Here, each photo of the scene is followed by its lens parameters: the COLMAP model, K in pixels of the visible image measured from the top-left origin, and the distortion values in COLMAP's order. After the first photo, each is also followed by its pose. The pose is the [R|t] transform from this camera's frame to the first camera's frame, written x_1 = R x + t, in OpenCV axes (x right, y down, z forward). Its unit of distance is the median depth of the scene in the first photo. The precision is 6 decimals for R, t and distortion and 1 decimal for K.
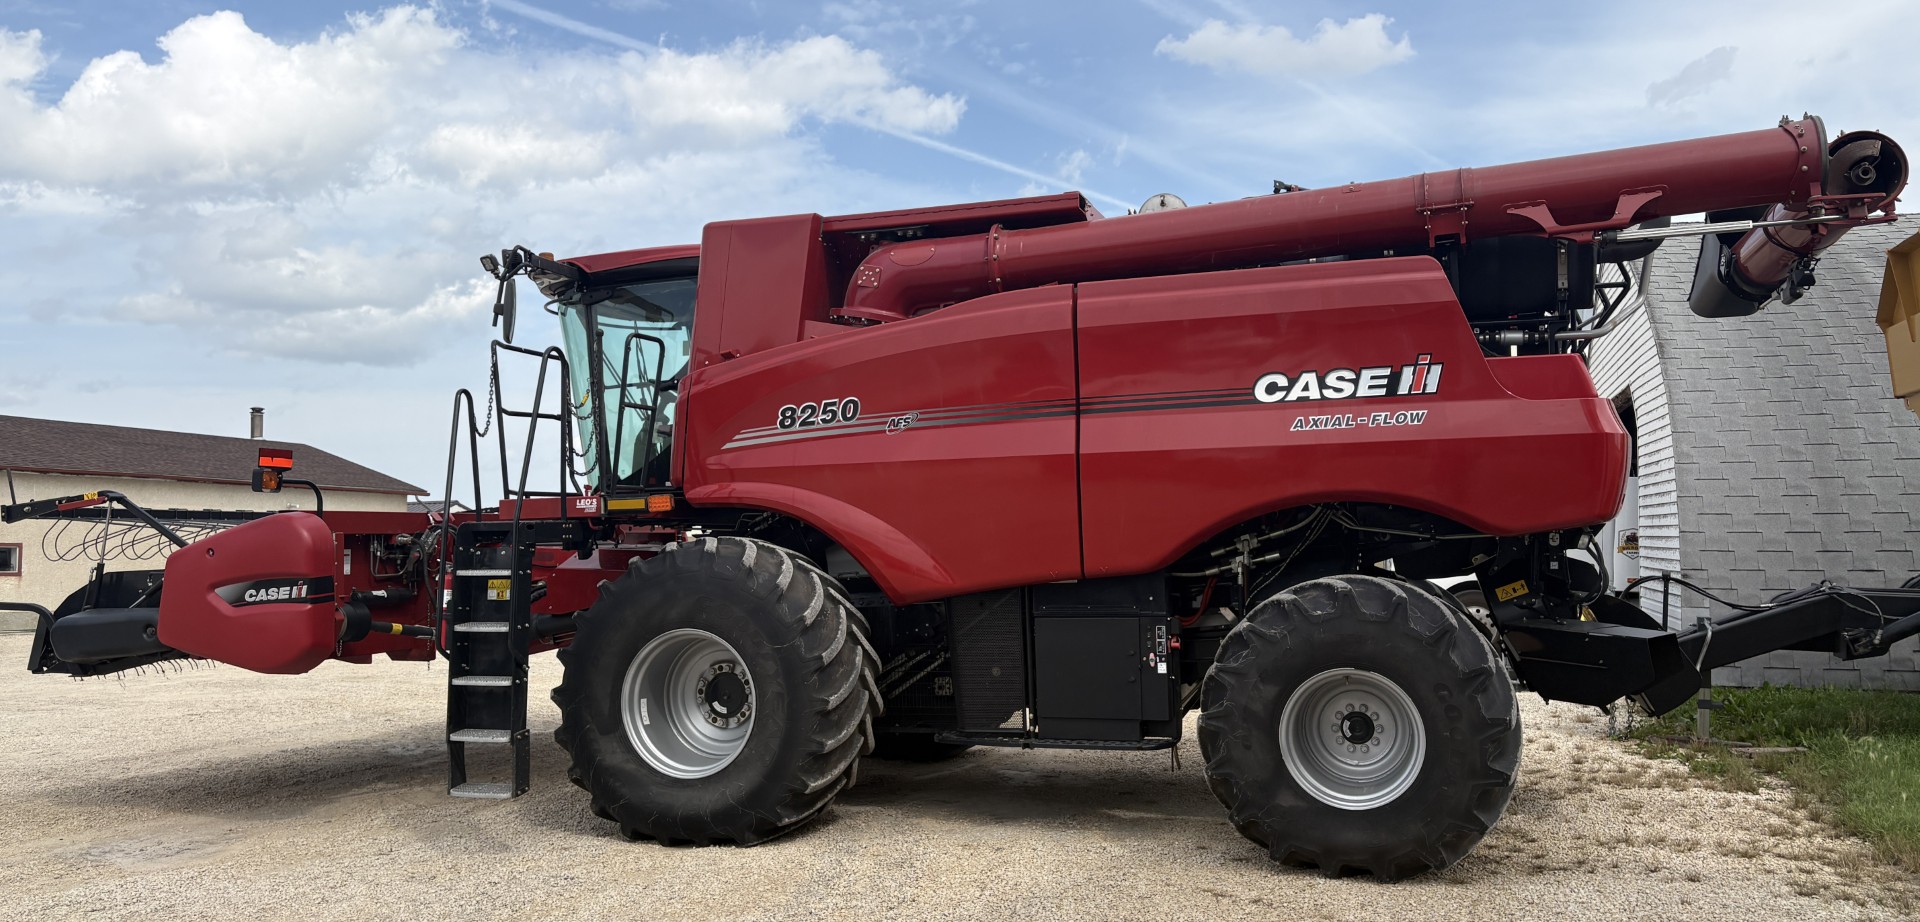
lens RADIAL K [[1302.6, 0, 913.5], [0, 1302.6, 437.7], [0, 0, 1]] dist [0.002108, 0.000031]
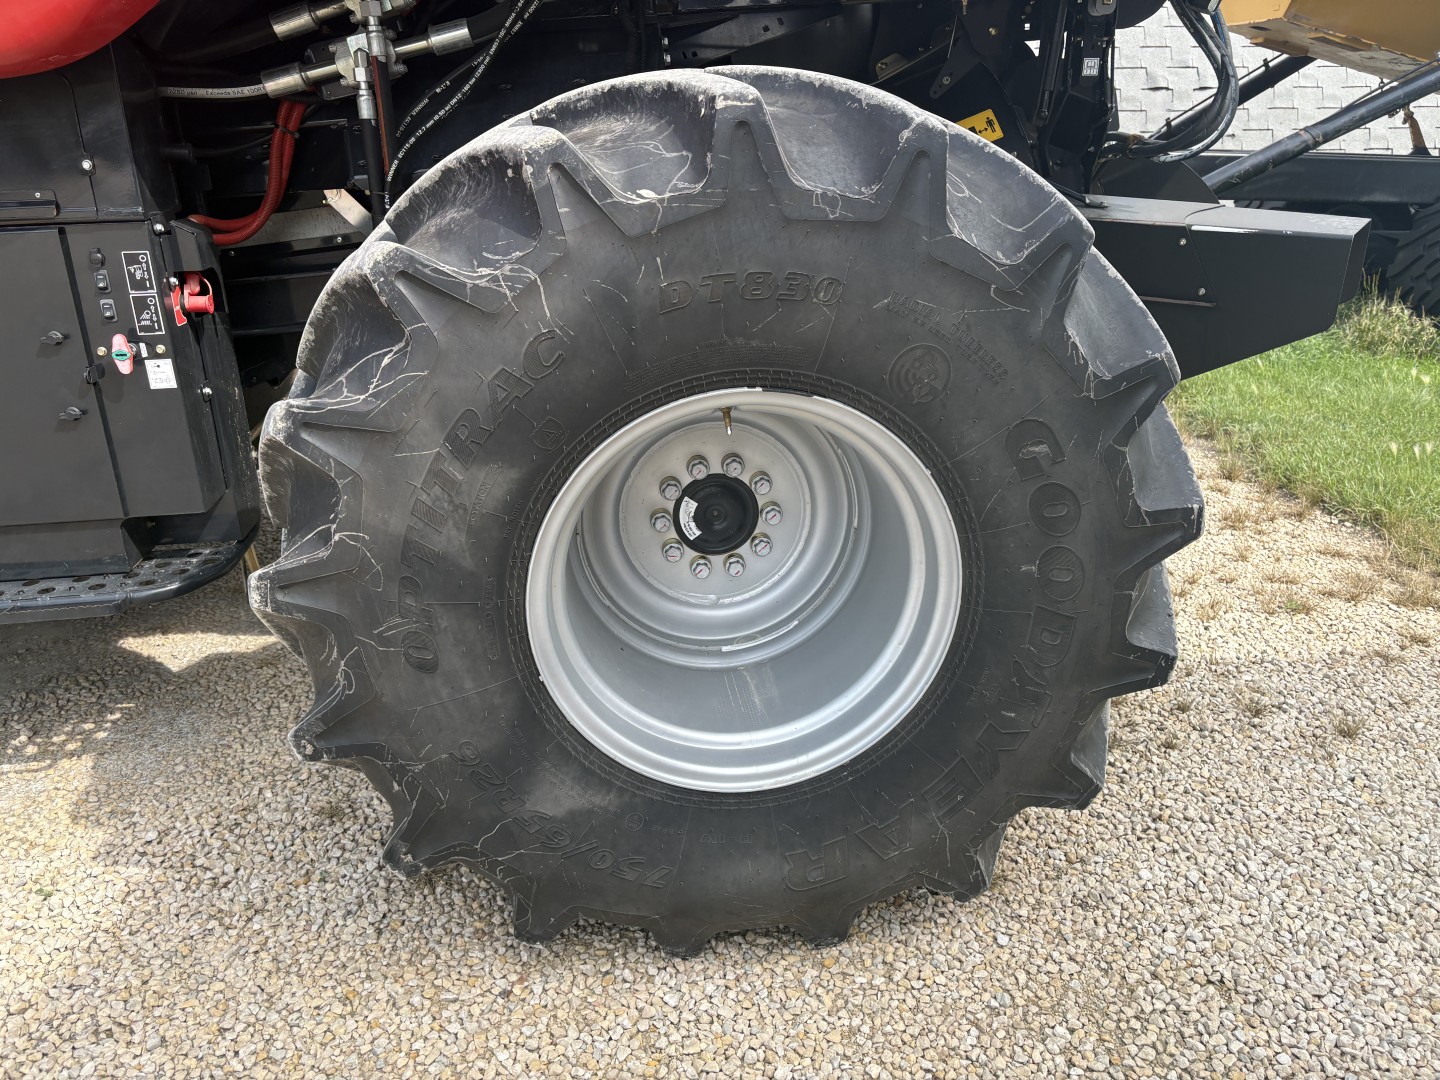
lens RADIAL K [[1081.7, 0, 720.0], [0, 1081.7, 540.0], [0, 0, 1]] dist [0.057221, 0.000086]
pose [[0.873133, -0.177340, 0.454081, 0.195274], [-0.031094, 0.909324, 0.414925, 0.098179], [-0.486490, -0.376404, 0.788446, 0.736395]]
